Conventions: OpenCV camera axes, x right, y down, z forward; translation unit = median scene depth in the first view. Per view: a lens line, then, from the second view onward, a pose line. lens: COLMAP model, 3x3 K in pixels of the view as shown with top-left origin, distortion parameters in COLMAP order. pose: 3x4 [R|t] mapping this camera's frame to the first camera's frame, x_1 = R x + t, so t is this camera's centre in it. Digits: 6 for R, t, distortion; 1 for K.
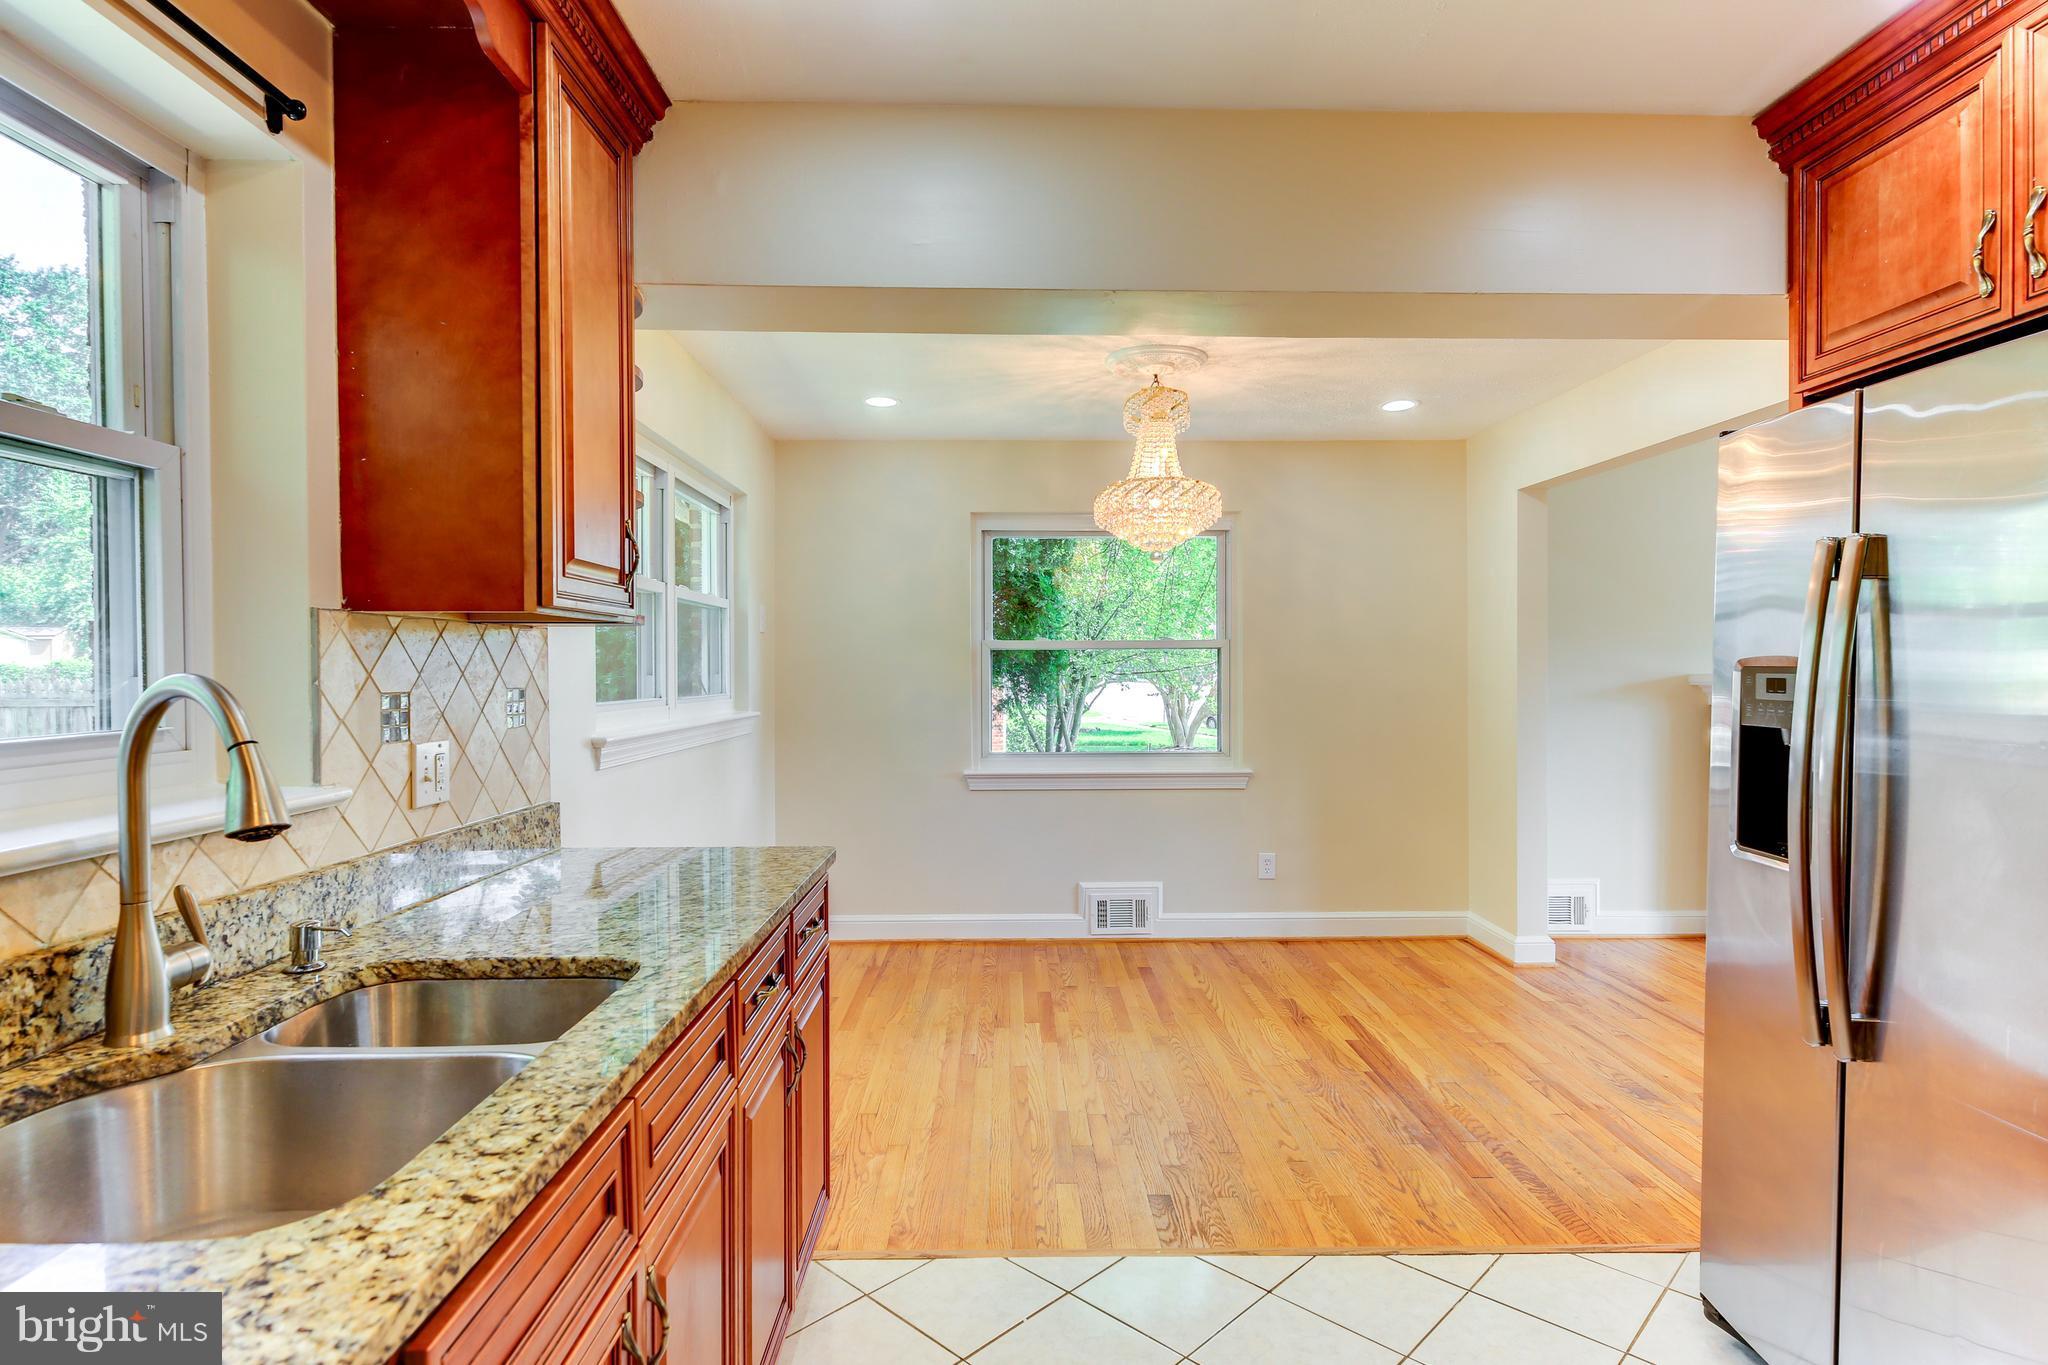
lens RADIAL K [[1068.2, 0, 1016.1], [0, 1068.2, 678.6], [0, 0, 1]] dist [0.005980, -0.002624]
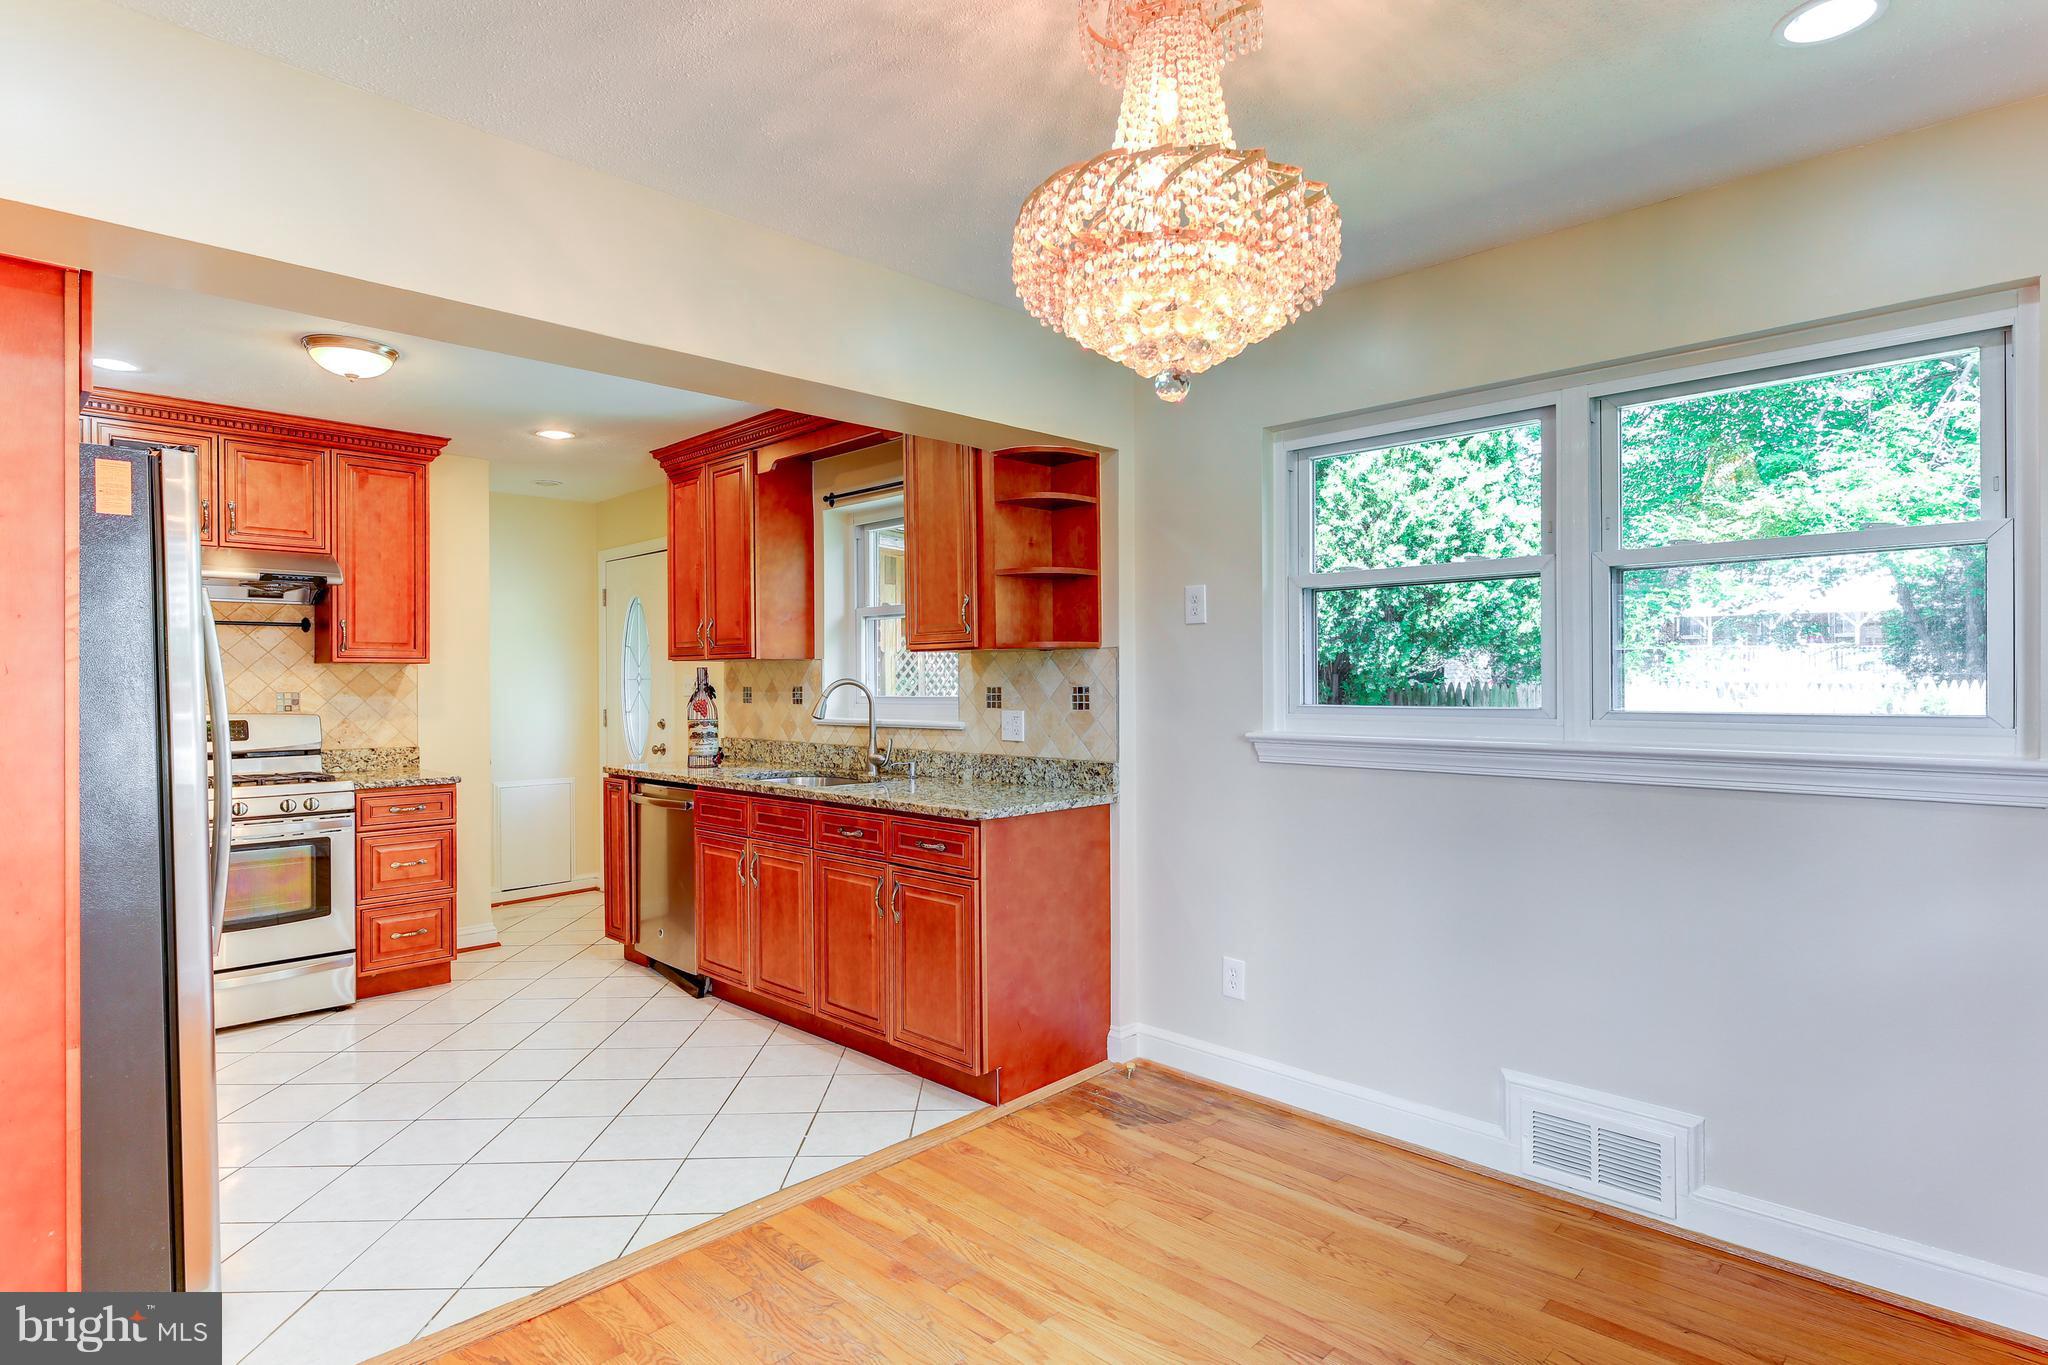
lens RADIAL K [[1068.2, 0, 1010.7], [0, 1068.2, 682.7], [0, 0, 1]] dist [0.005980, -0.002624]
pose [[-0.717717, 0.010433, -0.696257, 0.359938], [-0.002384, 0.999845, 0.017440, -0.008318], [0.696331, 0.014177, -0.717581, 1.000030]]
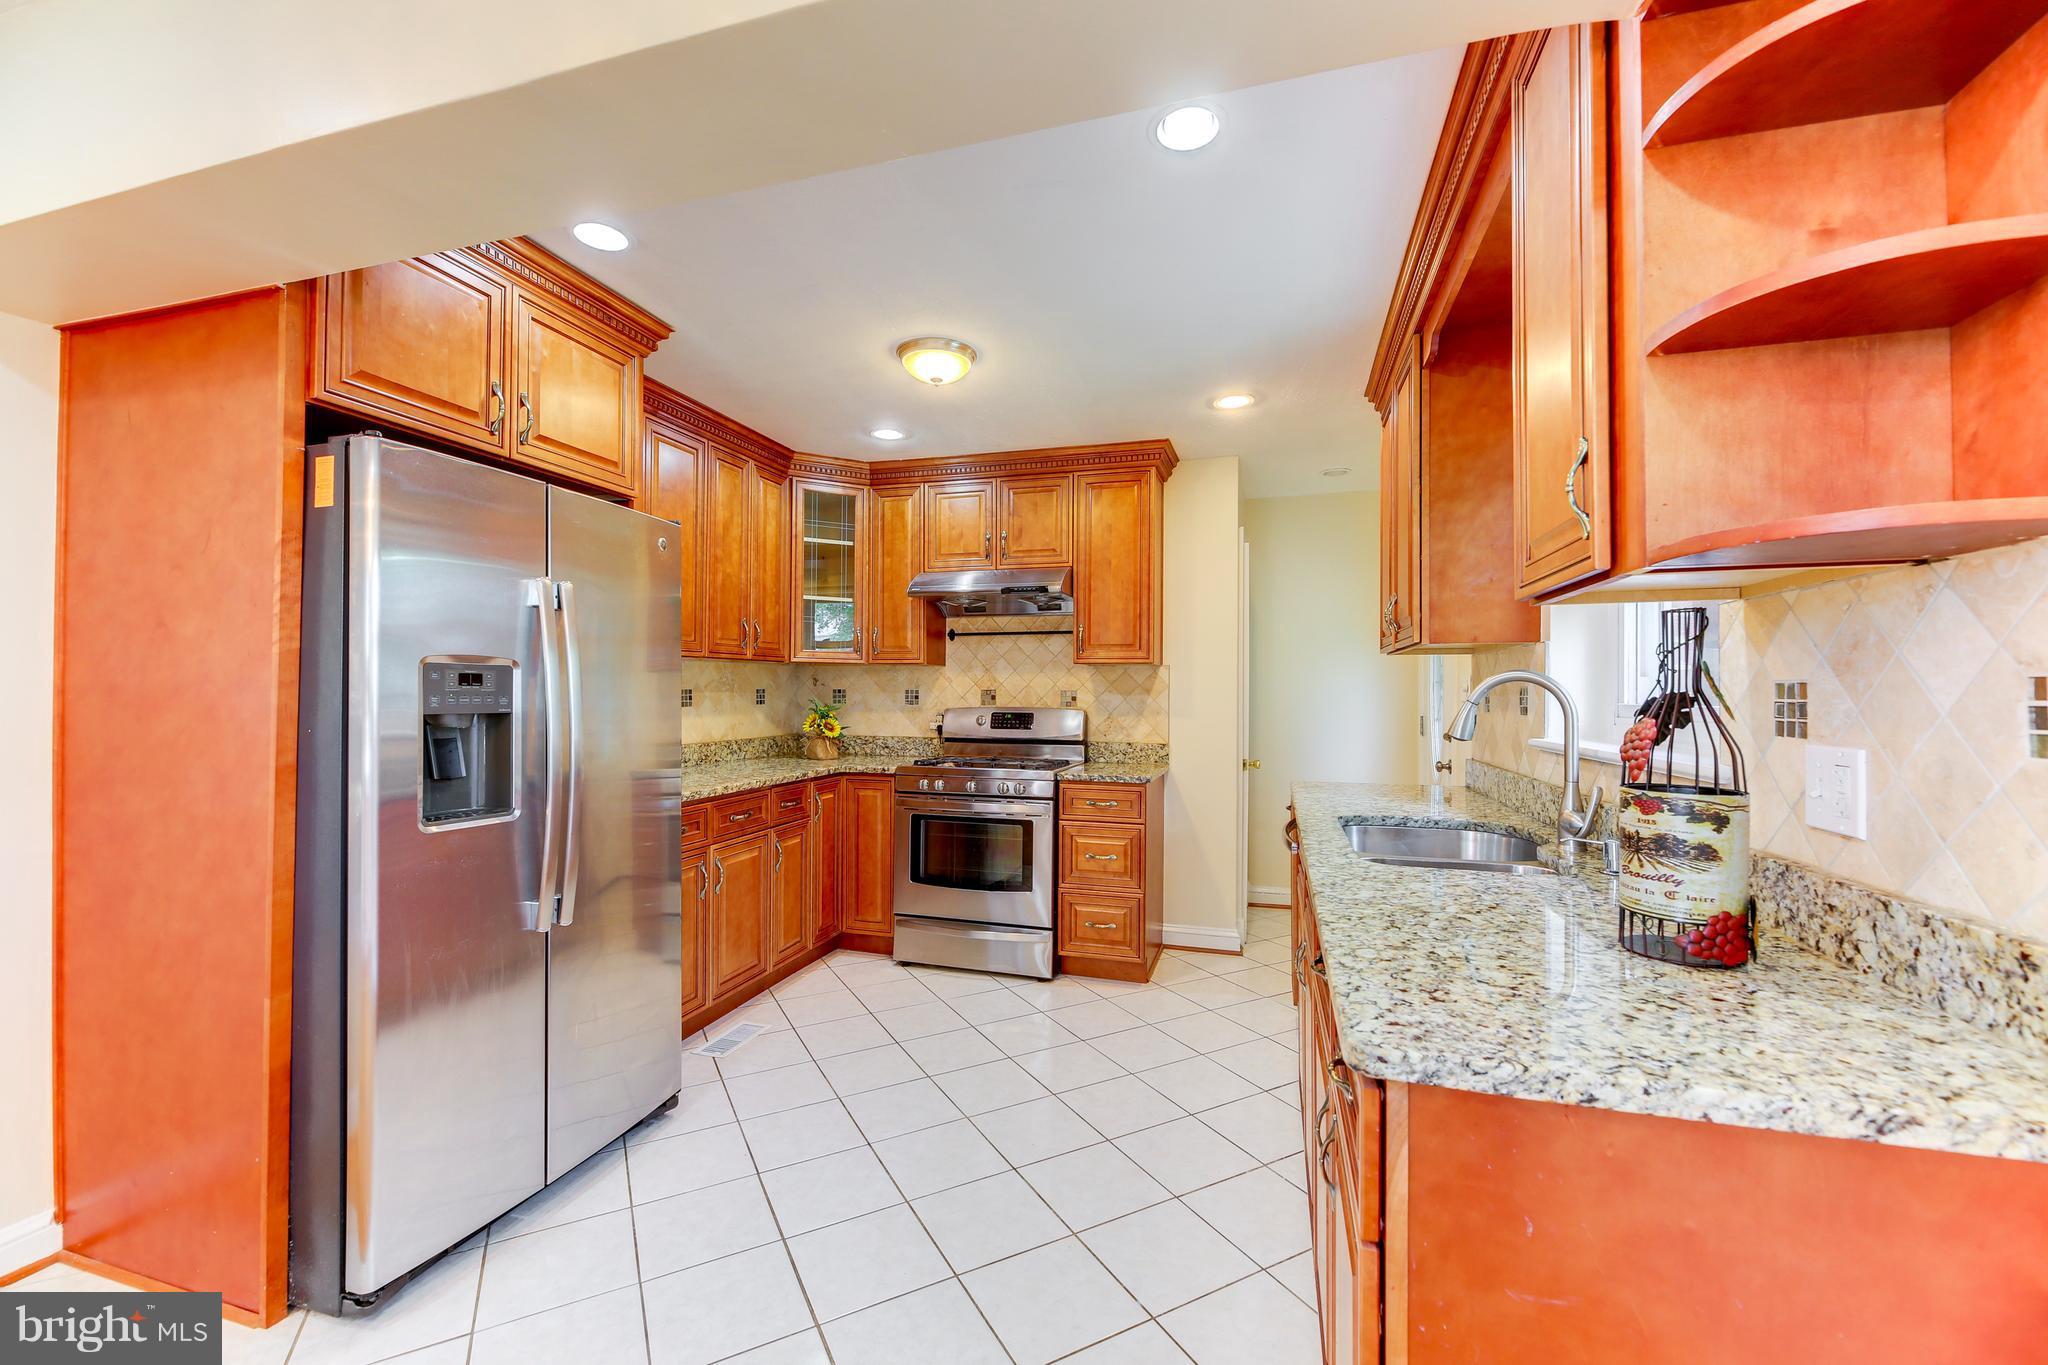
lens RADIAL K [[829.8, 0, 1026.1], [0, 829.8, 685.1], [0, 0, 1]] dist [0.007505, -0.003476]
pose [[-0.953700, 0.002775, 0.300745, -0.071525], [0.004831, 0.999970, 0.006092, 0.008057], [-0.300719, 0.007263, -0.953685, 0.695097]]
